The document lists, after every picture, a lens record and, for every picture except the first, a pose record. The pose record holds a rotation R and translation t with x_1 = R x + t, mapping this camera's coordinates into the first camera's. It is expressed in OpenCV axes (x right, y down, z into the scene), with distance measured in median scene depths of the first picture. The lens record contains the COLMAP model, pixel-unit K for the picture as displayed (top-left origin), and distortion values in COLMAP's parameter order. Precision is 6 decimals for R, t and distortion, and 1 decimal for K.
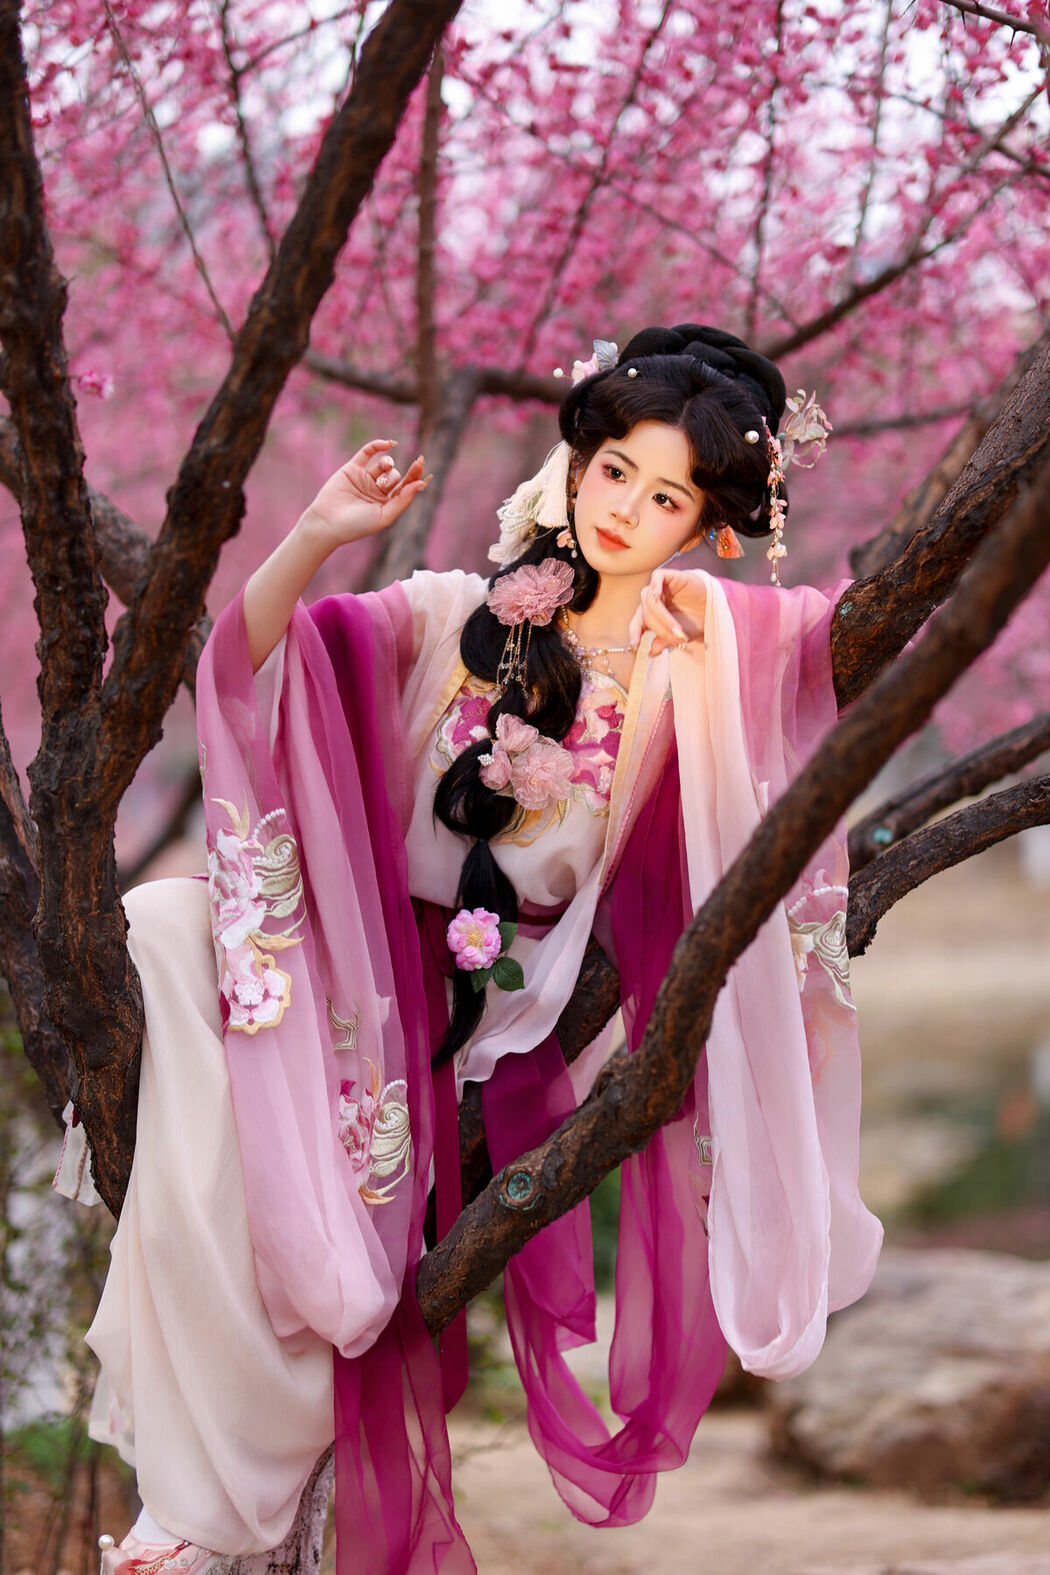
lens RADIAL K [[3748.7, 0, 528.8], [0, 3748.7, 837.6], [0, 0, 1]] dist [0.141431, 0.384704]
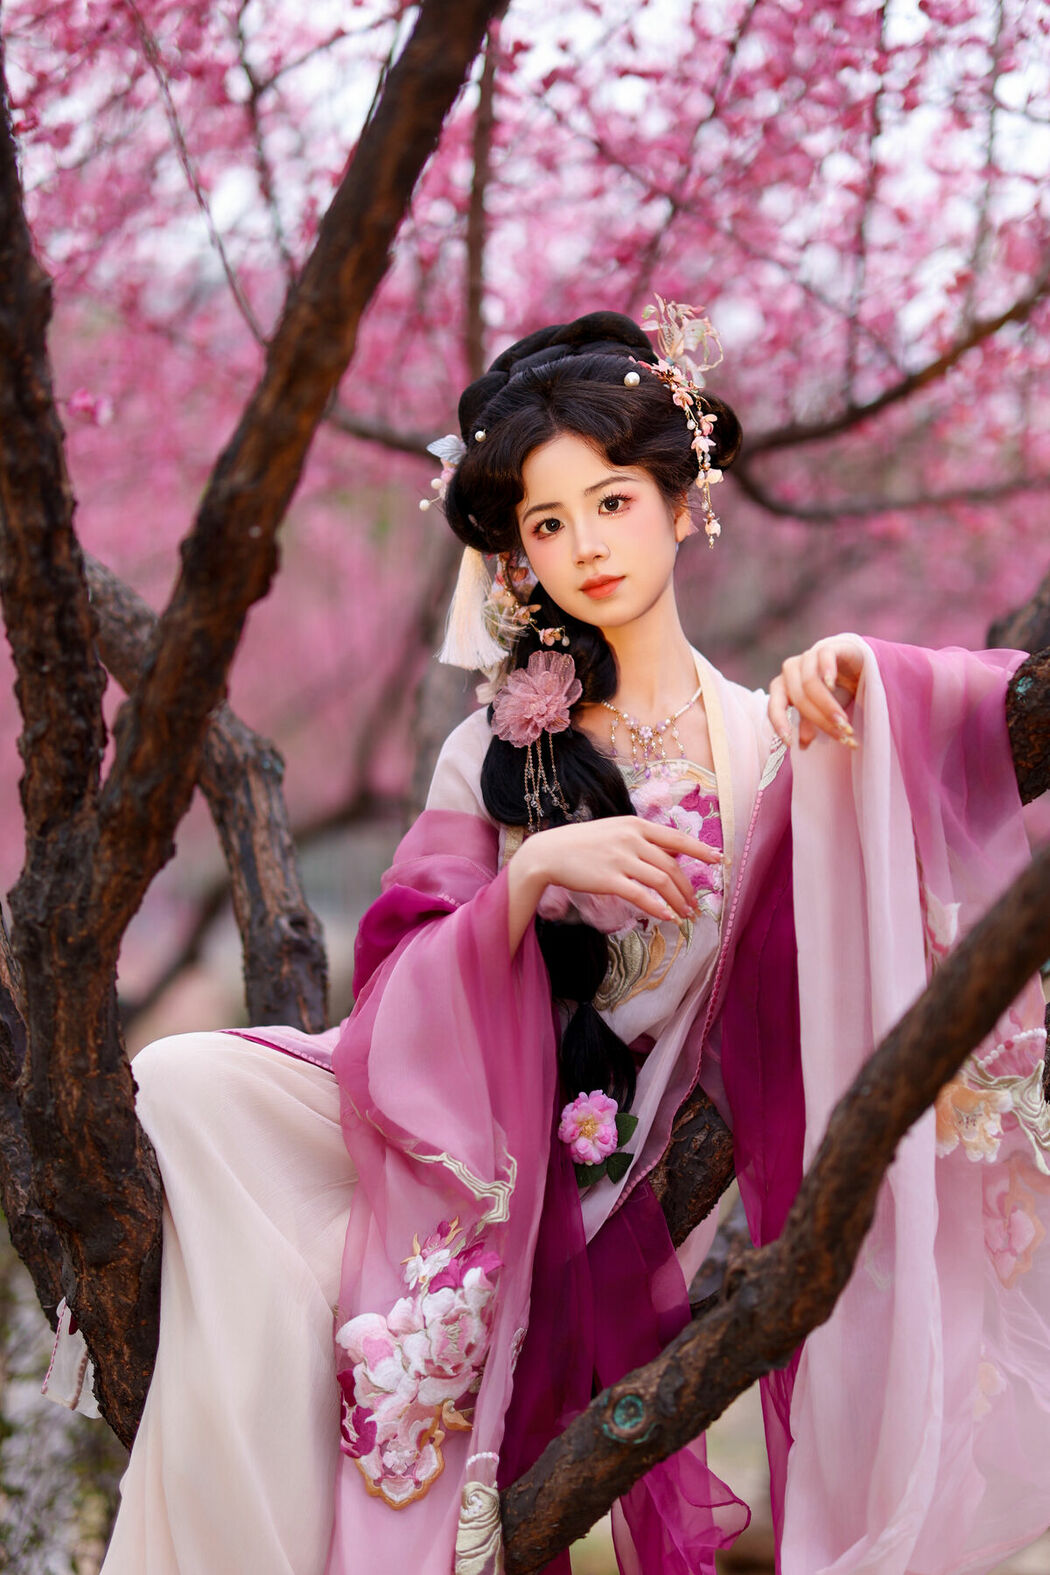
lens RADIAL K [[3845.0, 0, 576.2], [0, 3845.0, 882.6], [0, 0, 1]] dist [0.095648, 0.192745]
pose [[0.999928, -0.009708, 0.006987, -0.018503], [0.009835, 0.999782, -0.018432, -0.004691], [-0.006806, 0.018500, 0.999806, 0.182726]]
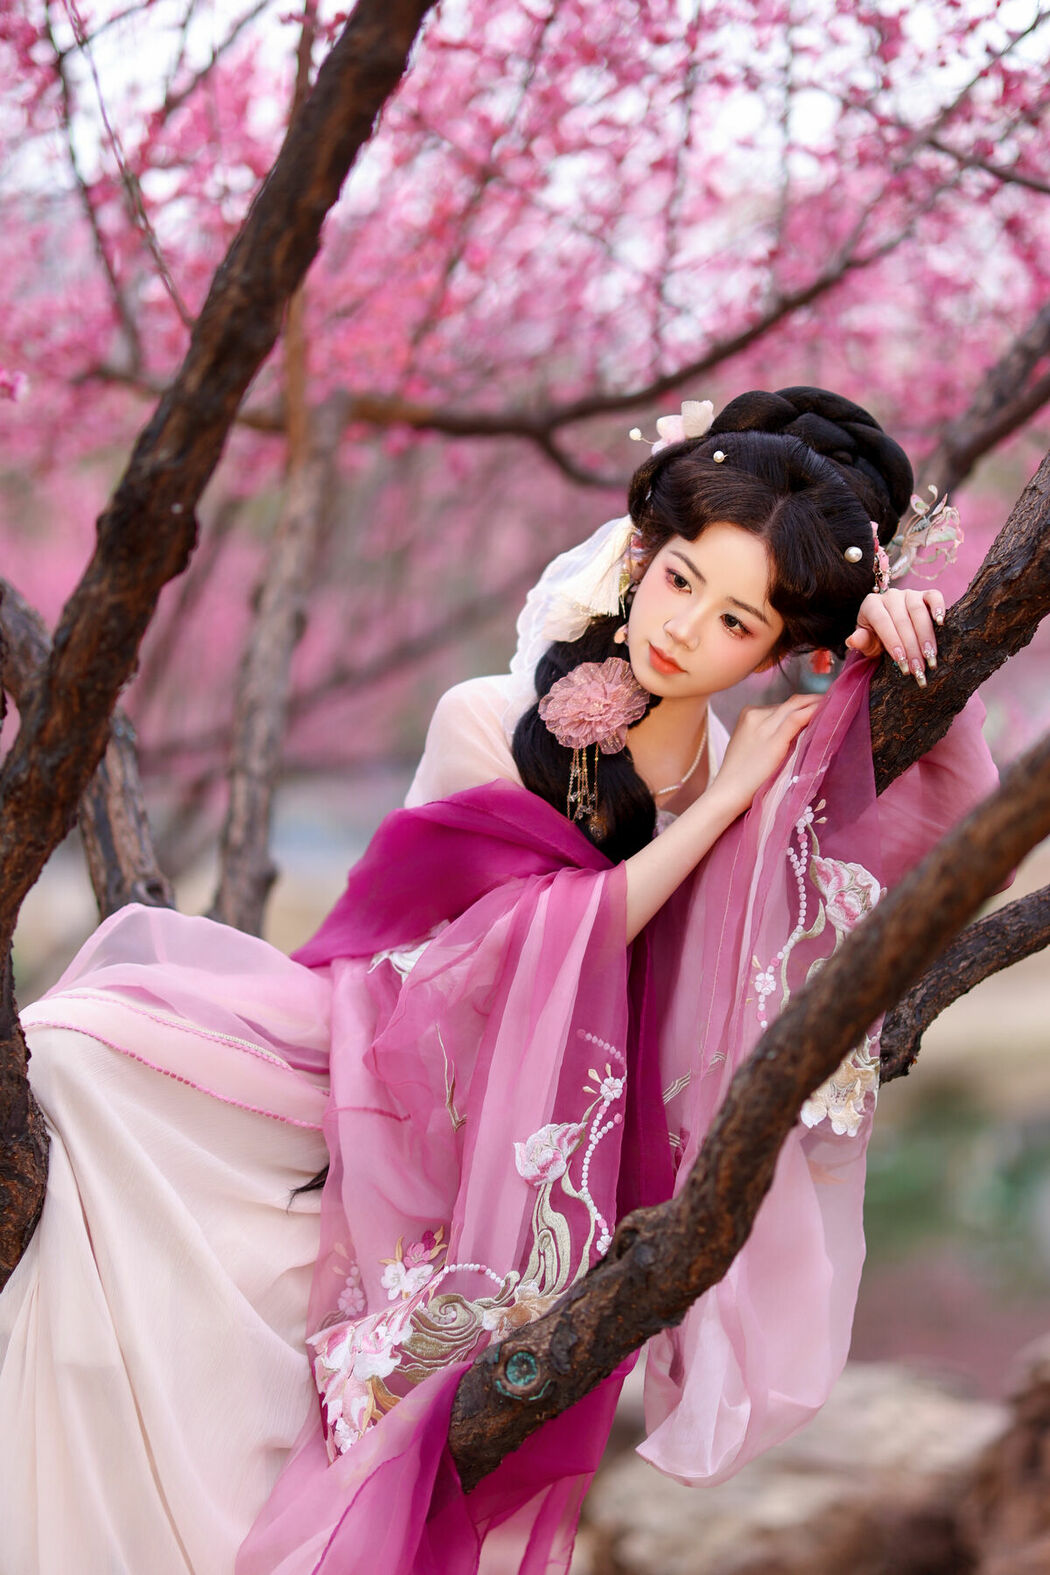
lens RADIAL K [[3845.0, 0, 576.2], [0, 3845.0, 882.6], [0, 0, 1]] dist [0.095648, 0.192745]
pose [[0.995760, -0.010924, 0.091340, -0.067197], [0.011382, 0.999925, -0.004495, -0.009299], [-0.091284, 0.005516, 0.995810, 0.167135]]
